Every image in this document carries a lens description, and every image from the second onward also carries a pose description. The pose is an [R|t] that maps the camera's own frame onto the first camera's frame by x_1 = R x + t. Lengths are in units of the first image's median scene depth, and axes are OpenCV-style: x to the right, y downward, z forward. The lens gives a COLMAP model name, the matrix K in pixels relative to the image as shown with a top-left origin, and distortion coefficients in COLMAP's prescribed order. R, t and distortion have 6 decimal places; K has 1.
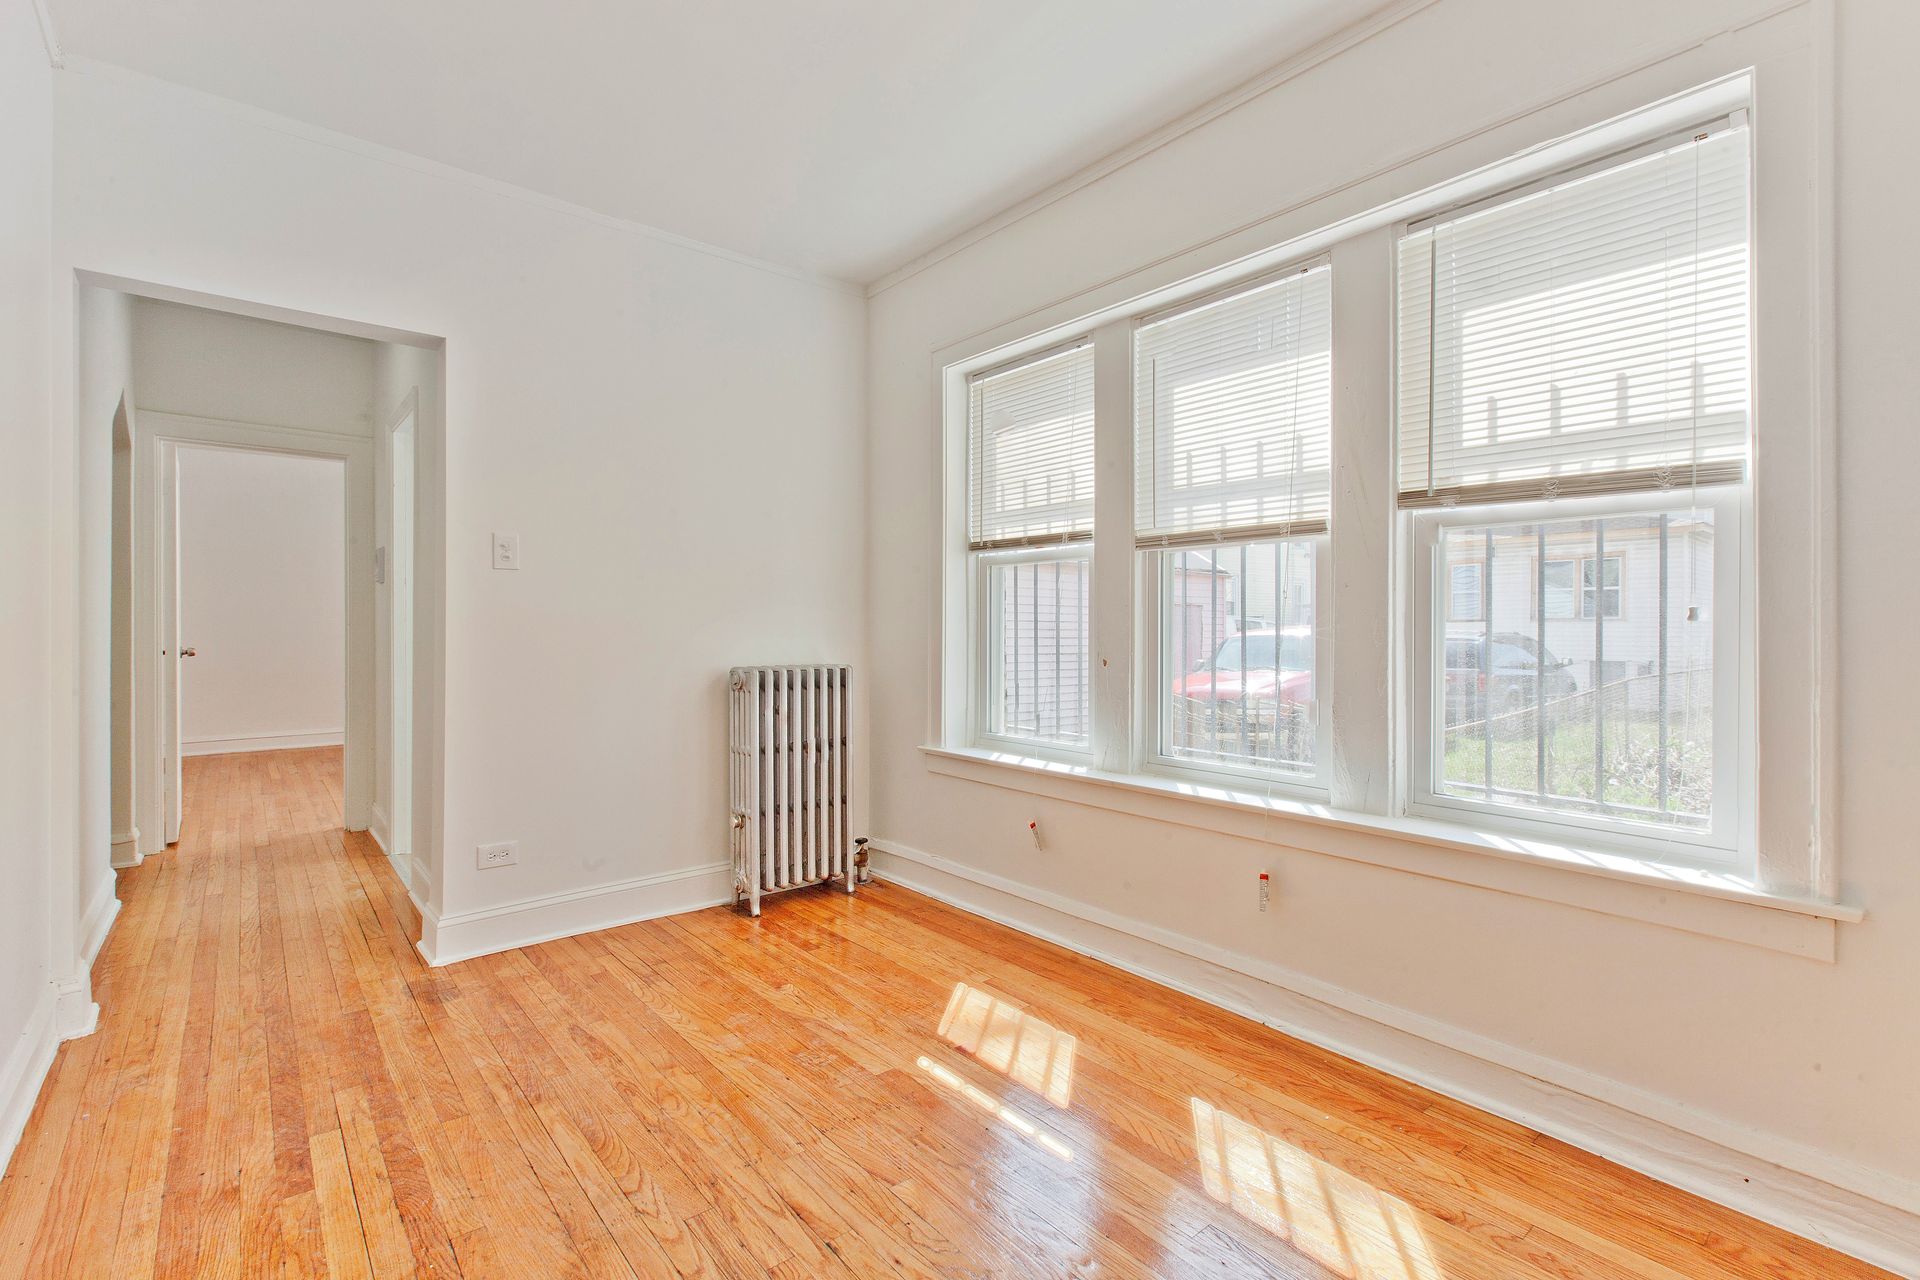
lens RADIAL K [[861.2, 0, 954.9], [0, 861.2, 639.9], [0, 0, 1]] dist [-0.004698, -0.000006]
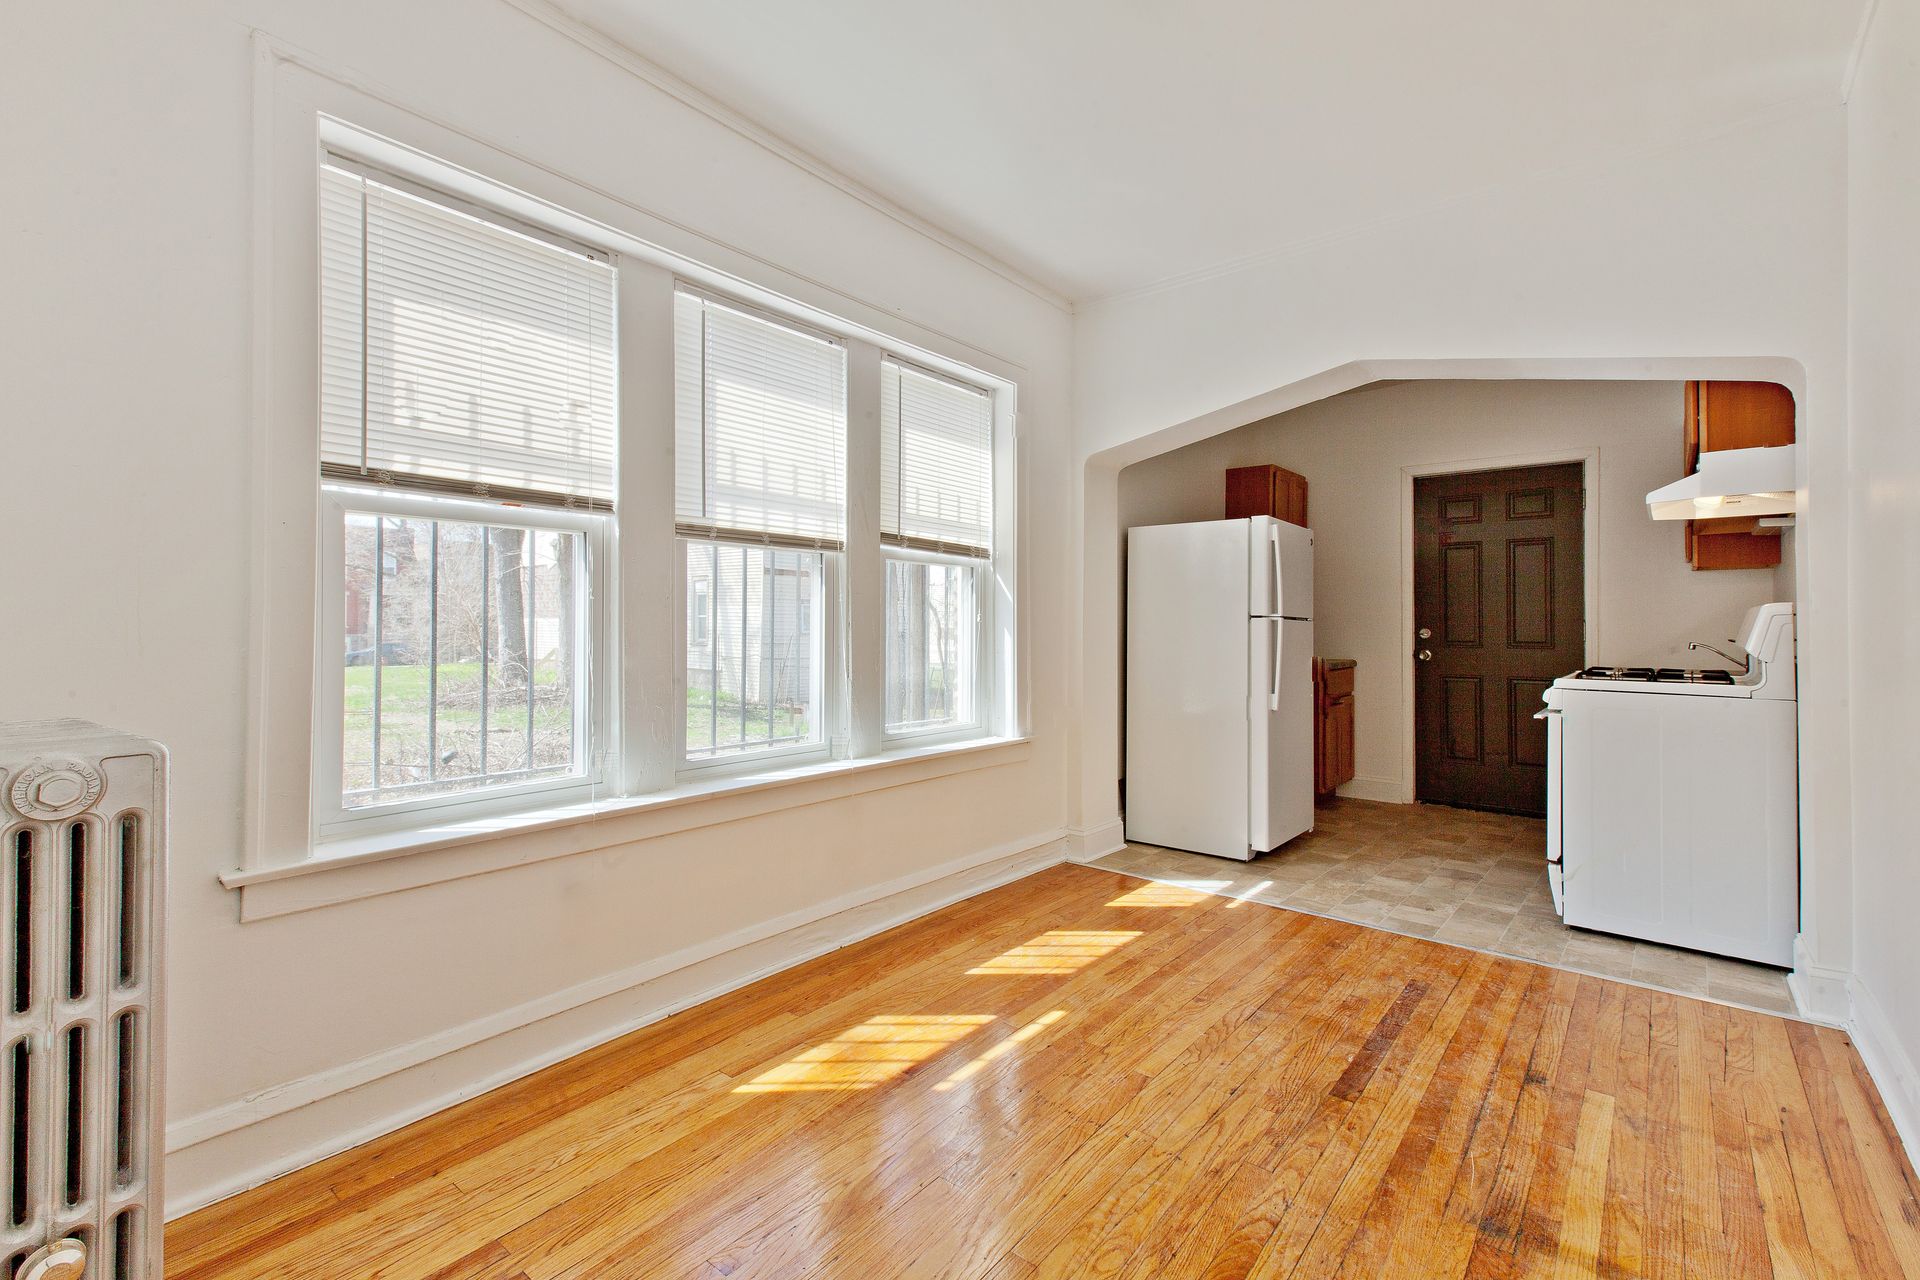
lens RADIAL K [[872.0, 0, 958.1], [0, 872.0, 624.0], [0, 0, 1]] dist [0.028751, -0.000393]
pose [[-0.206516, 0.000083, 0.978443, -0.875097], [0.008139, 0.999966, 0.001633, -0.014851], [-0.978409, 0.008300, -0.206510, 1.063434]]
